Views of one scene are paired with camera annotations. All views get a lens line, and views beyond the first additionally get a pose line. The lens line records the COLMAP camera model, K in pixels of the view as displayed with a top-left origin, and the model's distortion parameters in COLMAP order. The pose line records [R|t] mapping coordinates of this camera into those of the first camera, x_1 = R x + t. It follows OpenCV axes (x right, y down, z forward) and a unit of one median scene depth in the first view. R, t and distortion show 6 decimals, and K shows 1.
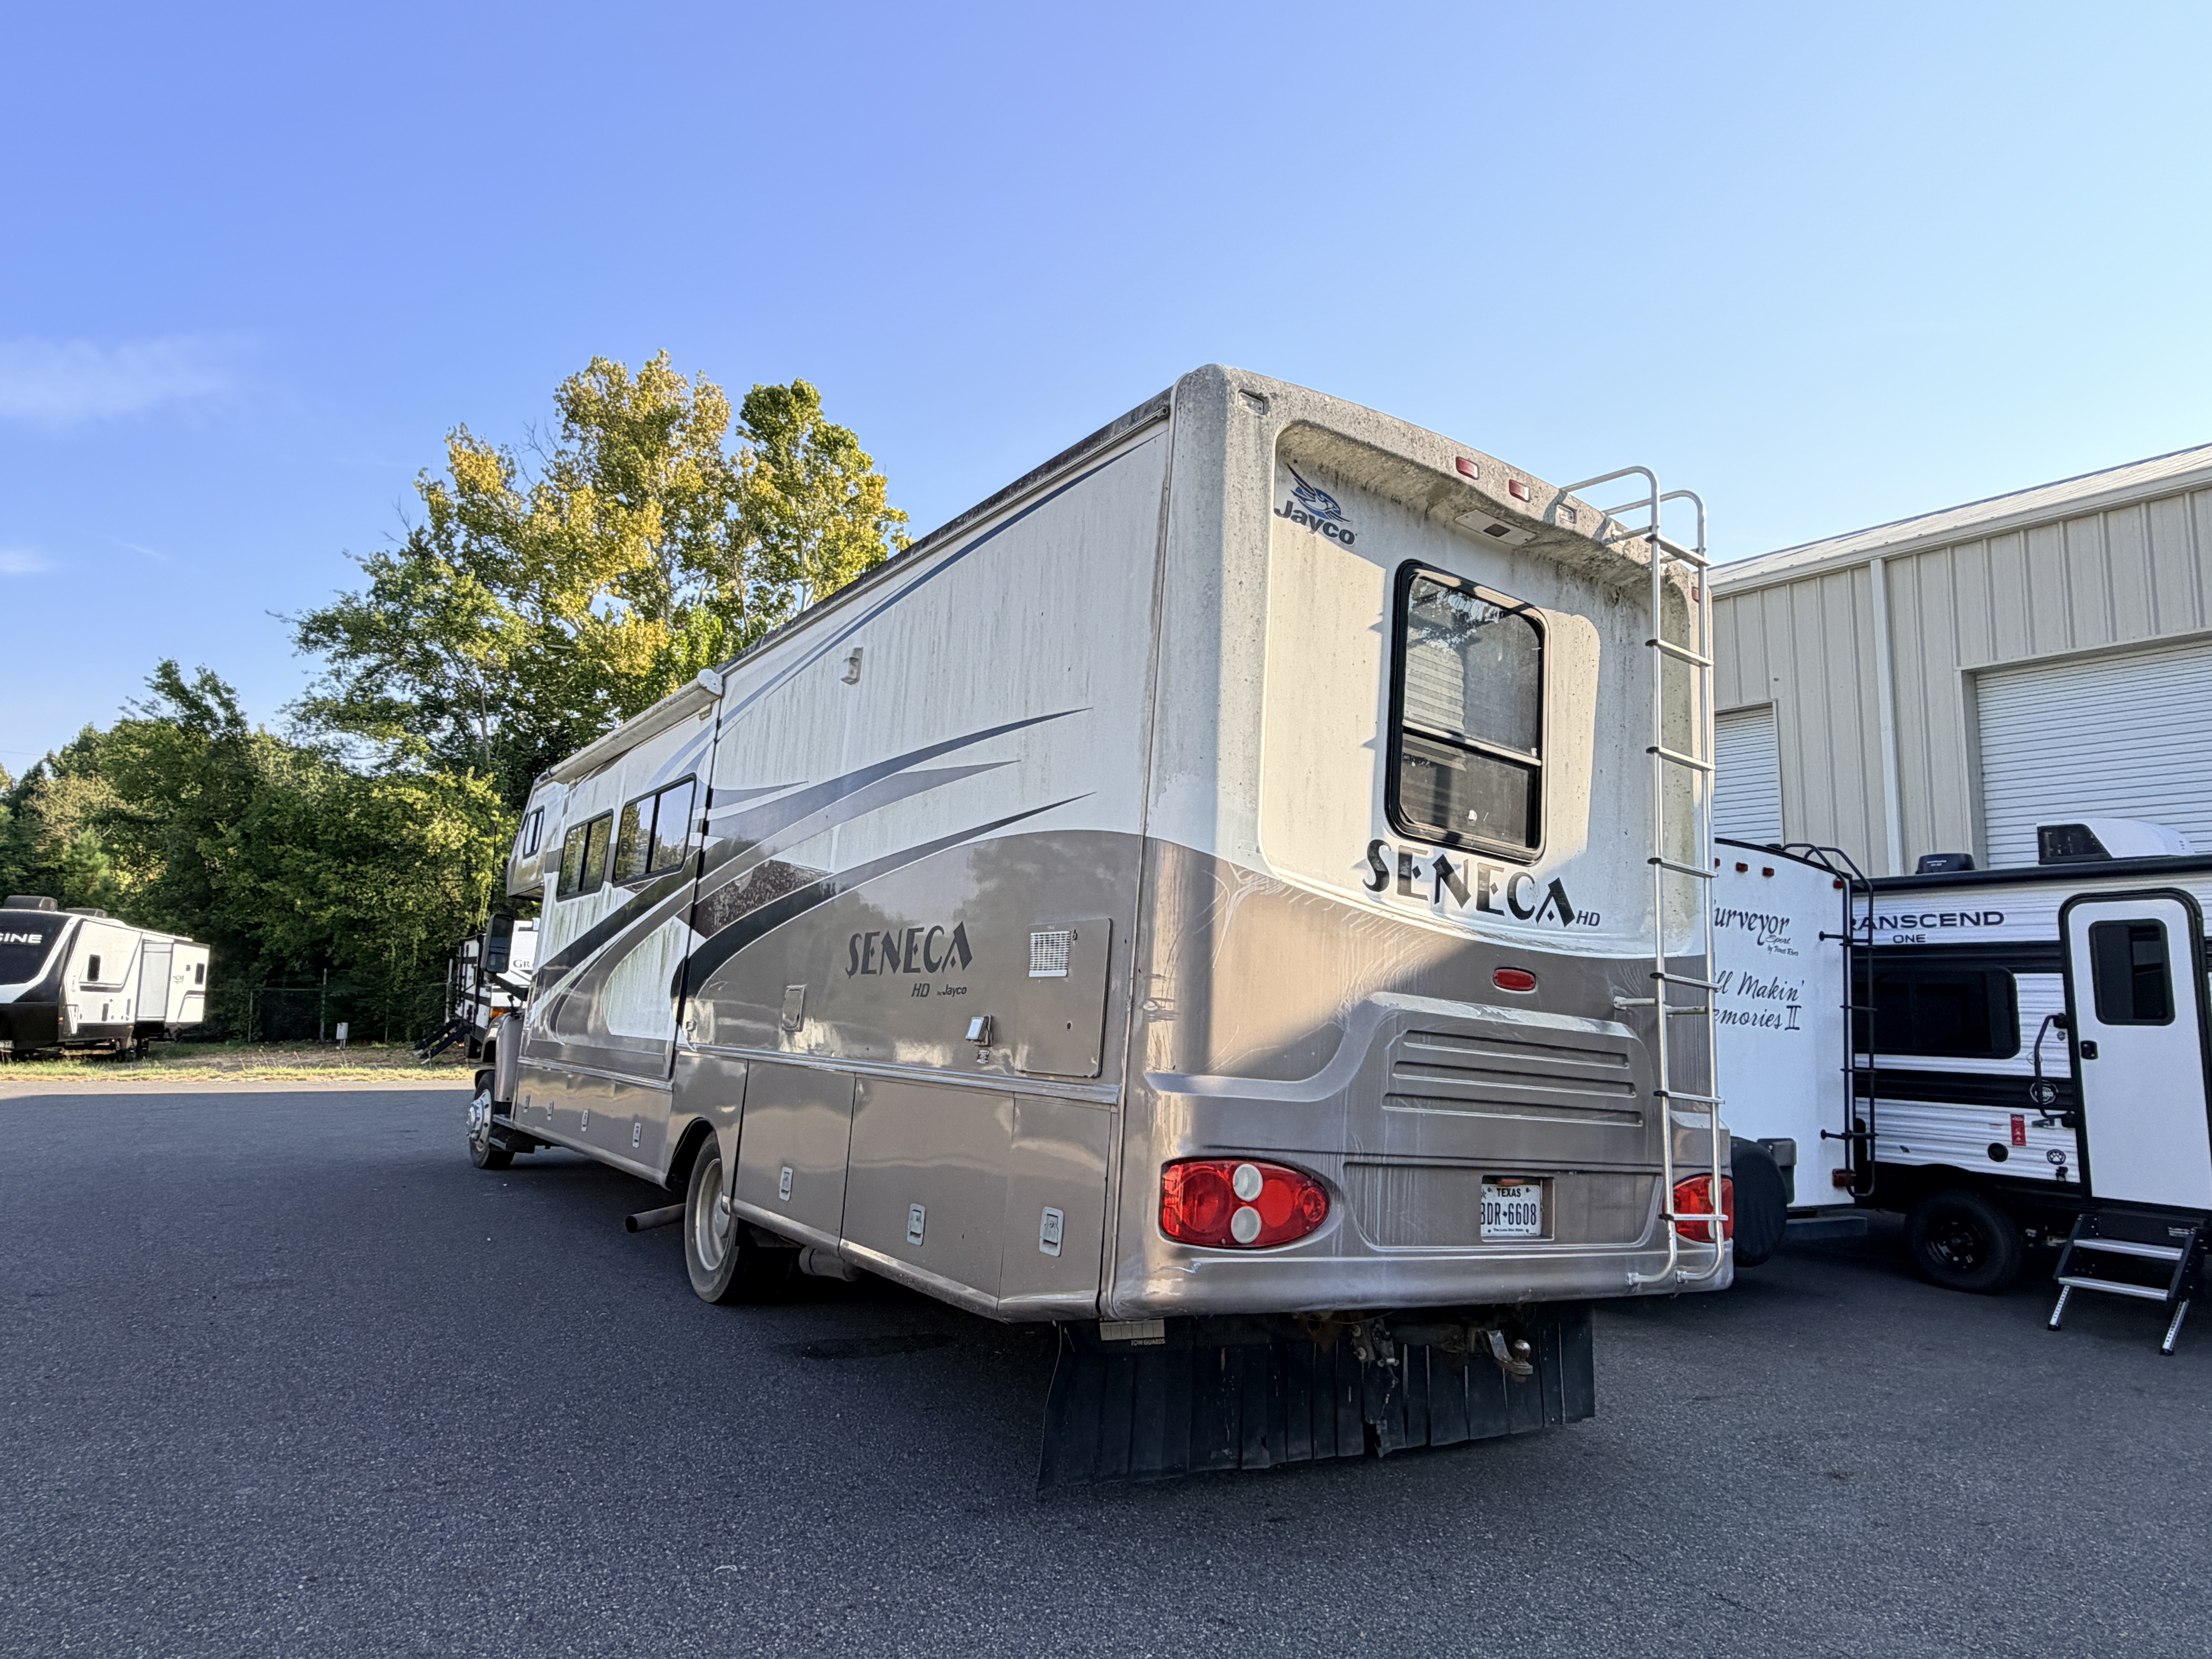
lens RADIAL K [[1337.2, 0, 1116.4], [0, 1337.2, 828.9], [0, 0, 1]] dist [-0.000588, -0.000347]
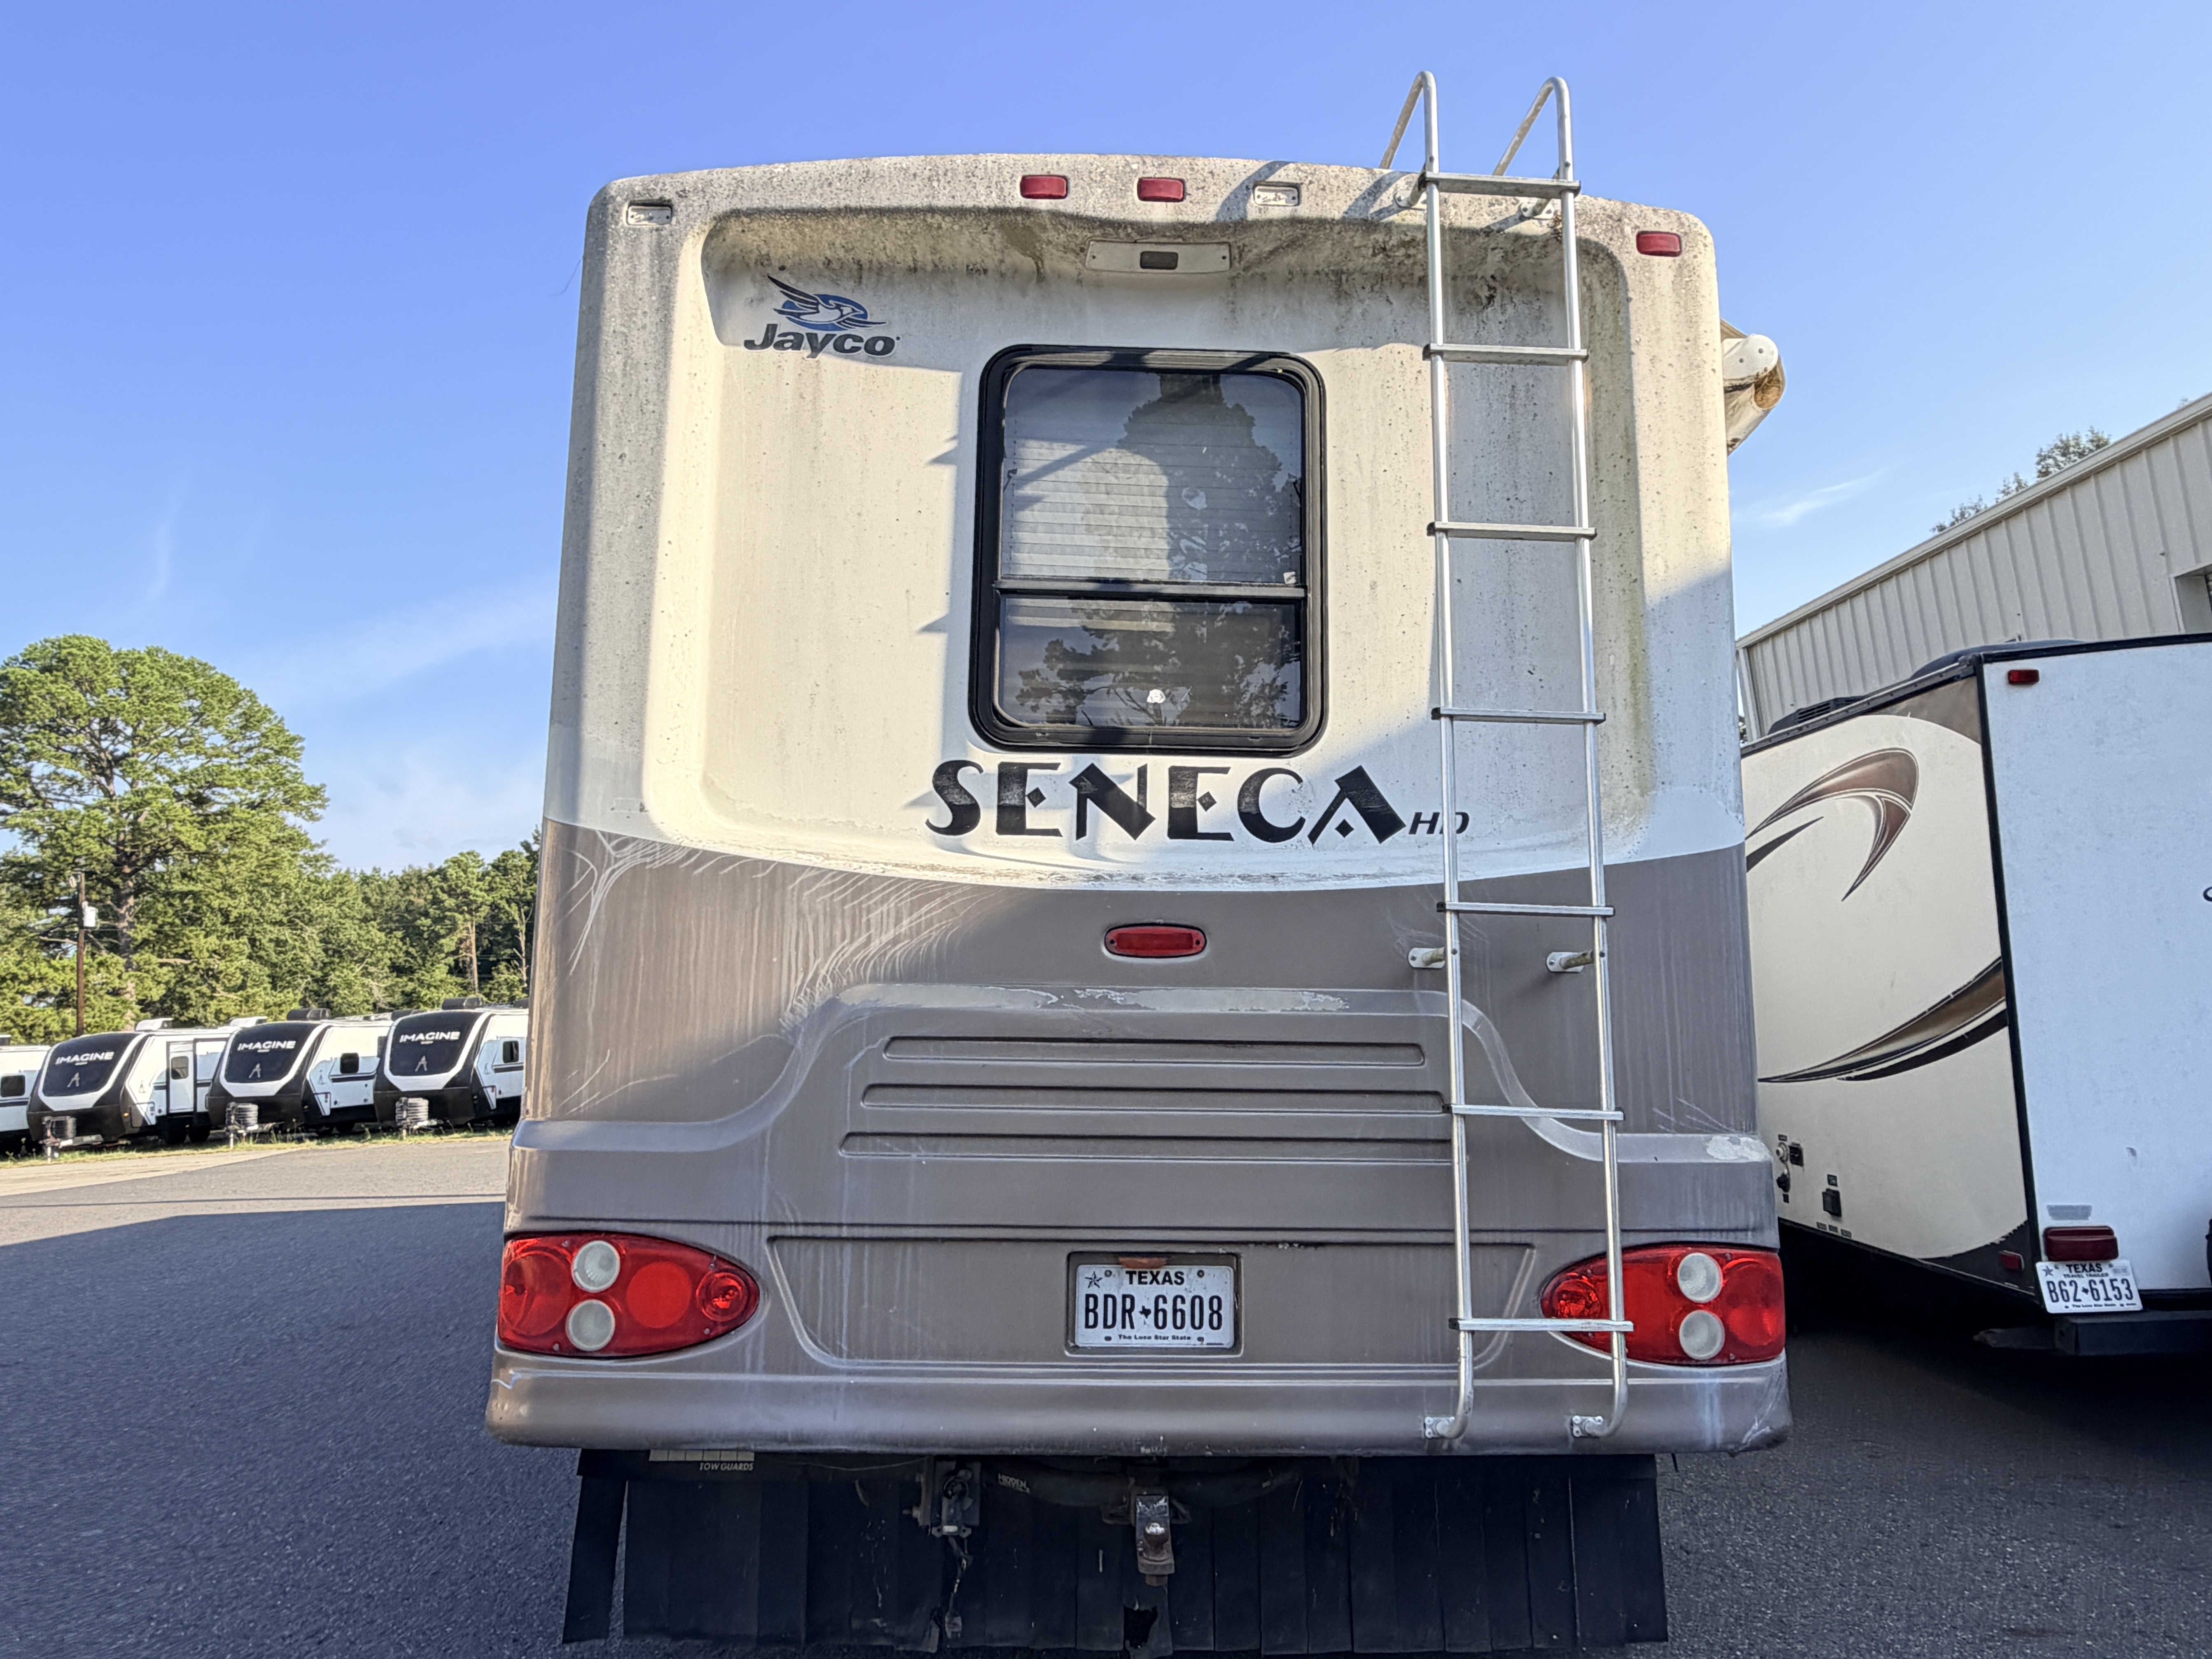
lens RADIAL K [[1412.6, 0, 1106.0], [0, 1412.6, 829.5], [0, 0, 1]] dist [-0.002253, -0.000518]
pose [[0.842020, -0.140781, -0.520752, 0.635423], [0.143253, 0.989040, -0.035749, 0.080578], [0.520077, -0.044498, 0.852959, 0.416520]]
